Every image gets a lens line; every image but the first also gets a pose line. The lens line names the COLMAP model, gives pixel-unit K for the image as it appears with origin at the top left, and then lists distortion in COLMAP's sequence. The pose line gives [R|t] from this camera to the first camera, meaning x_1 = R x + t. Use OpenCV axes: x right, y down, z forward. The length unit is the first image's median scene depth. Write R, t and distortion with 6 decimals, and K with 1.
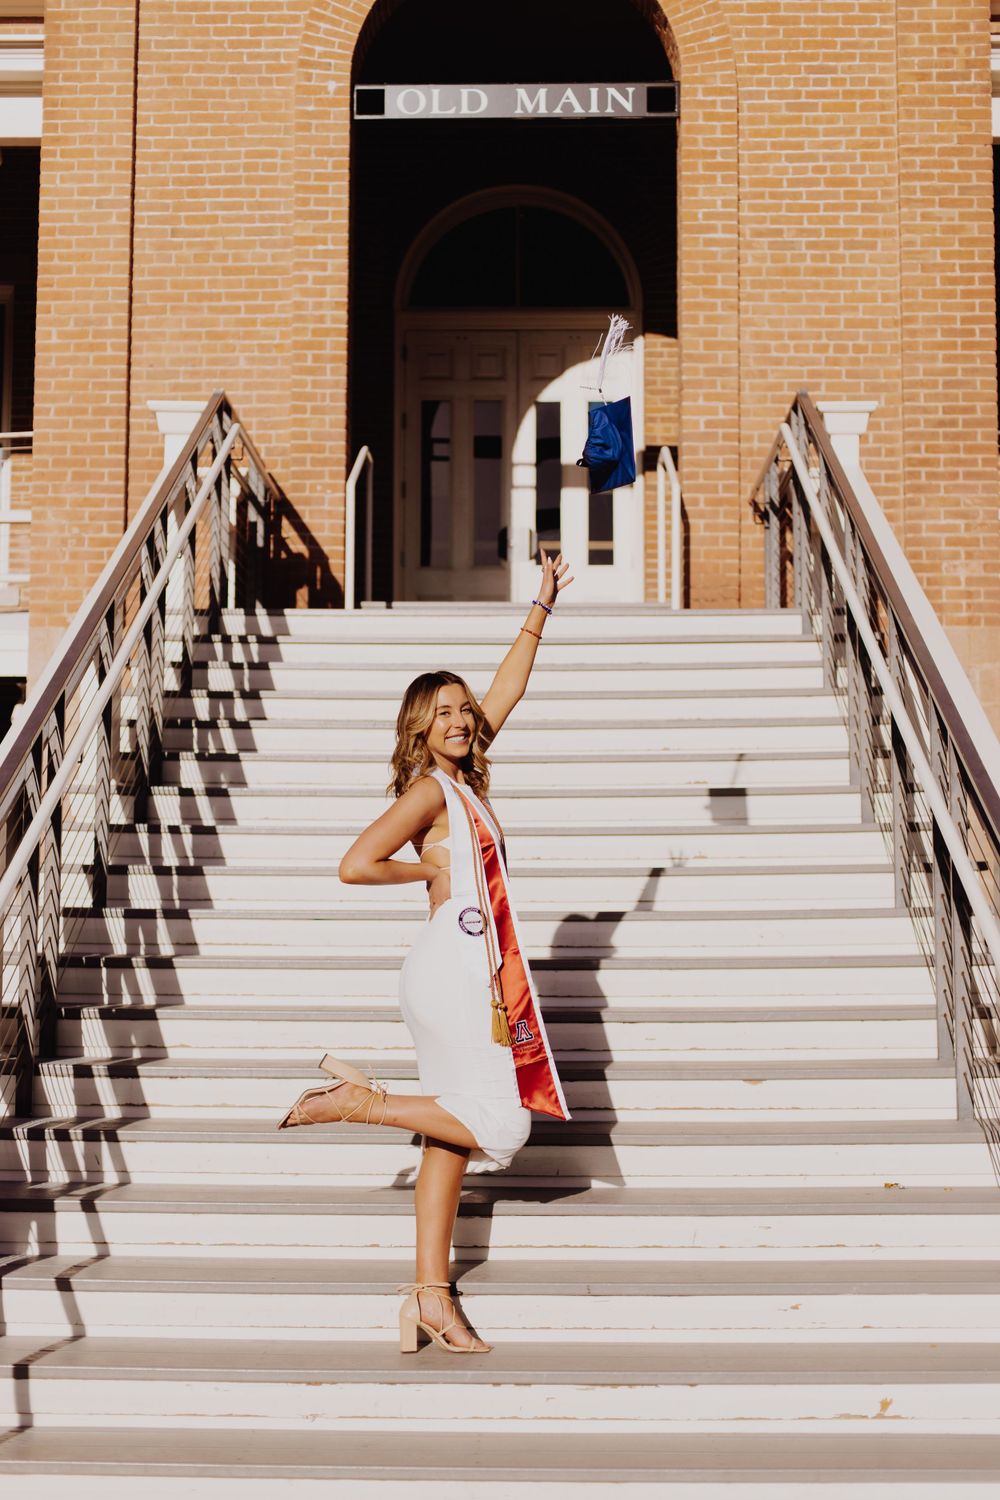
lens RADIAL K [[2125.3, 0, 497.3], [0, 2125.3, 753.8], [0, 0, 1]] dist [-0.050121, 0.000000]
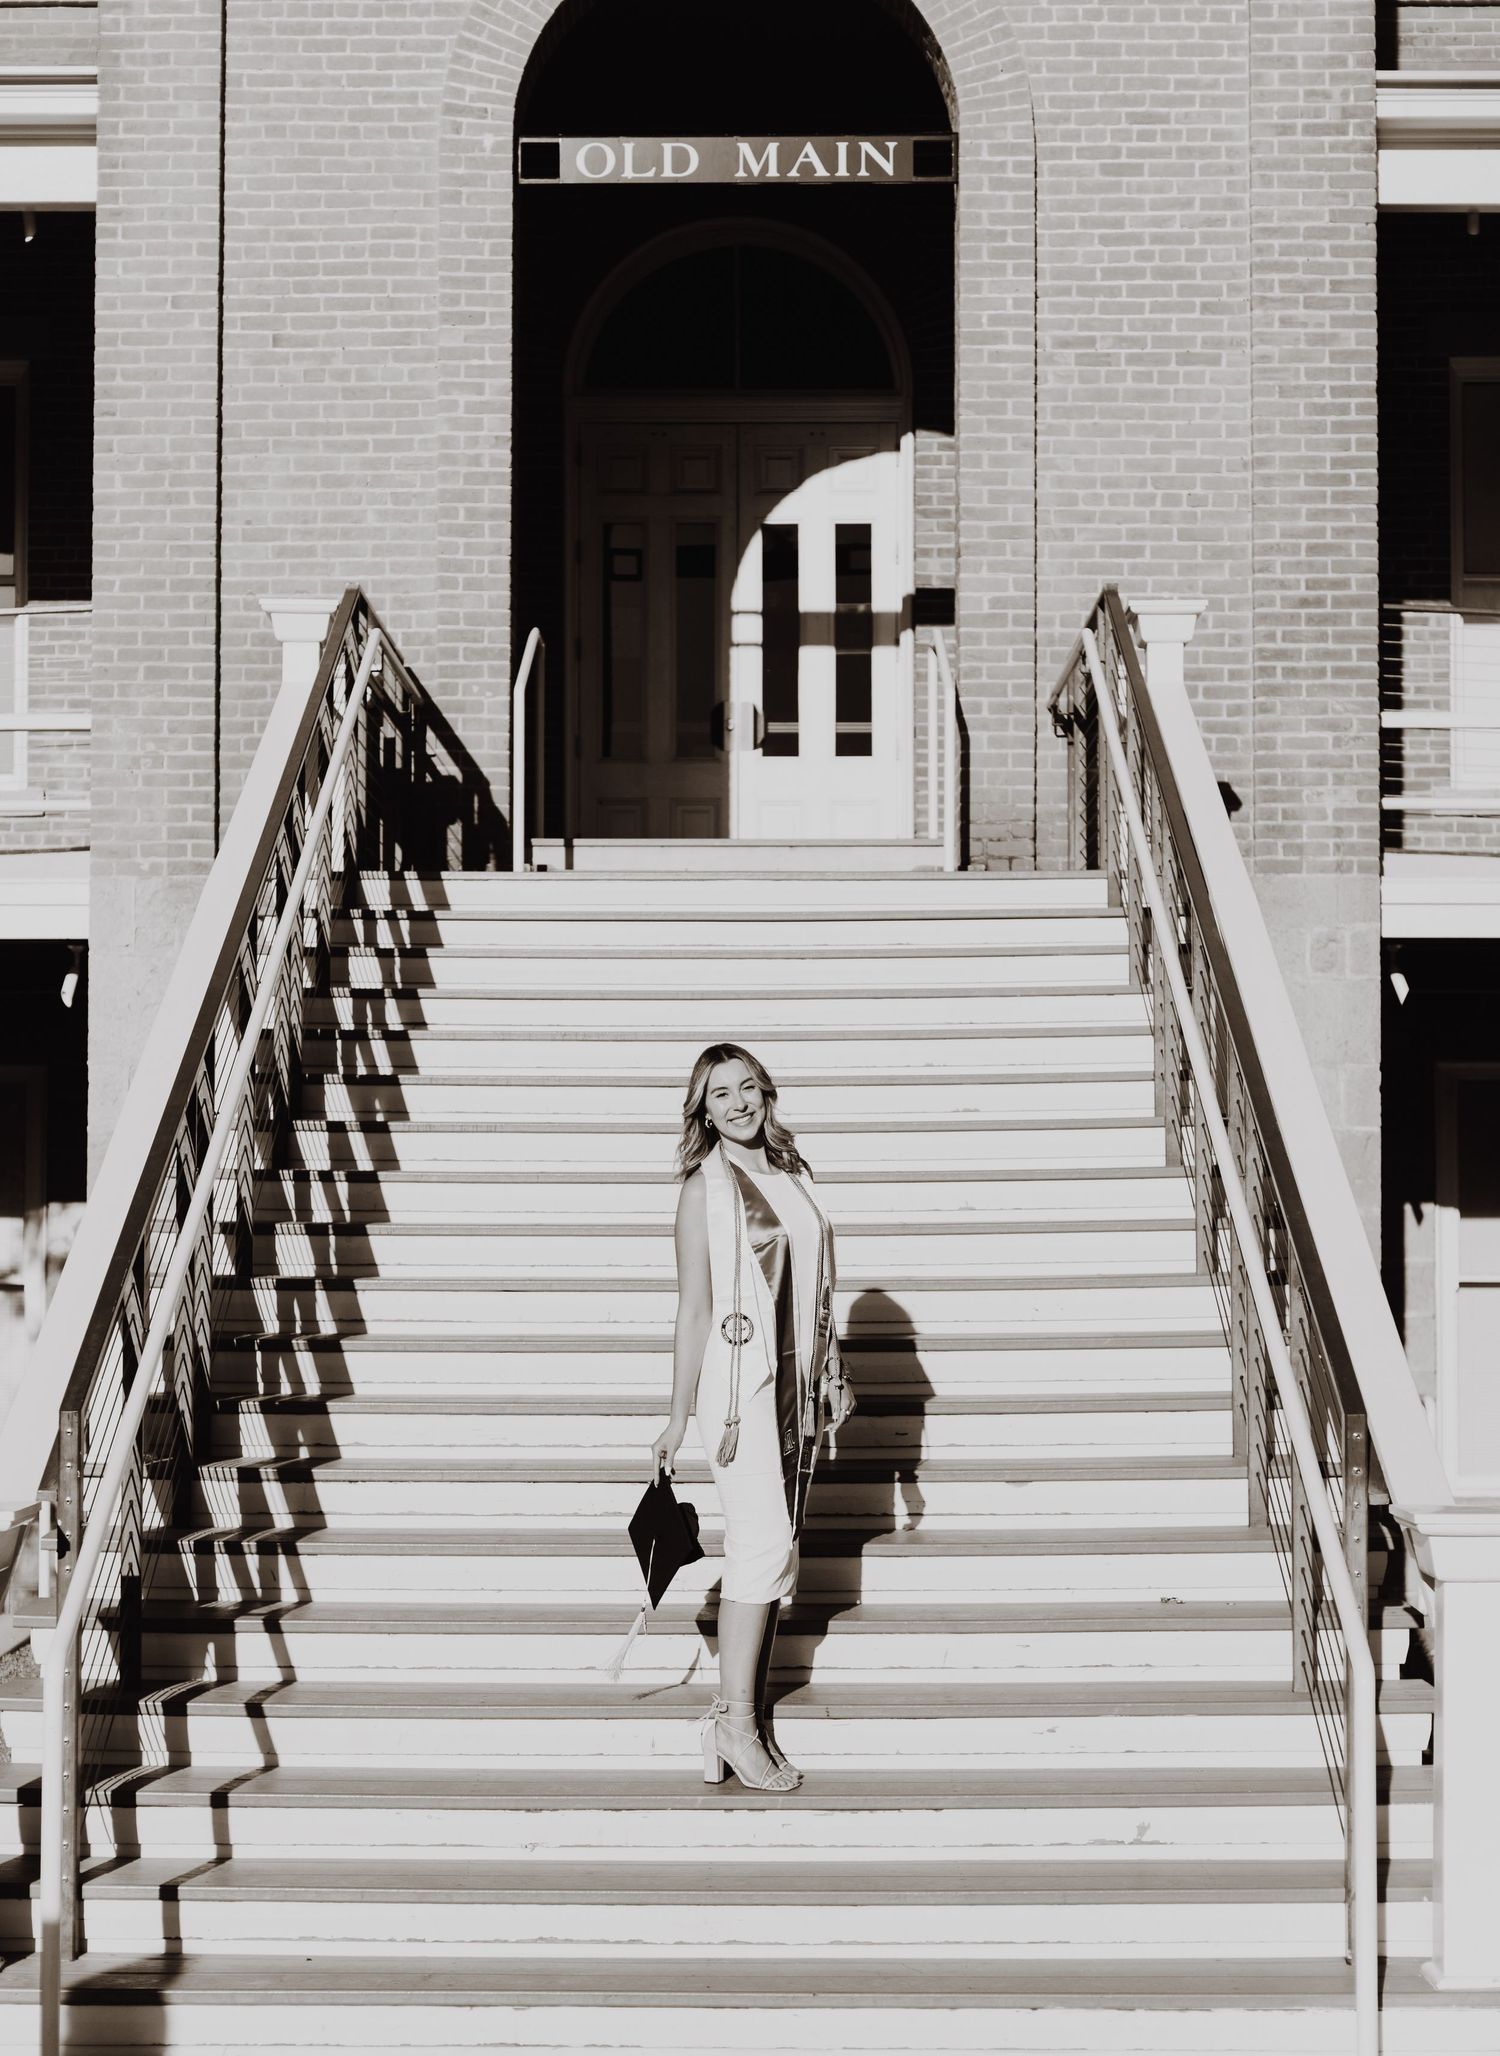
lens RADIAL K [[4005.4, 0, 750.9], [0, 4005.4, 1025.7], [0, 0, 1]] dist [-0.086409, 0.000000]
pose [[0.999851, -0.002421, 0.017089, -0.011078], [0.001566, 0.998755, 0.049865, -0.076412], [-0.017189, -0.049830, 0.998610, -0.417135]]
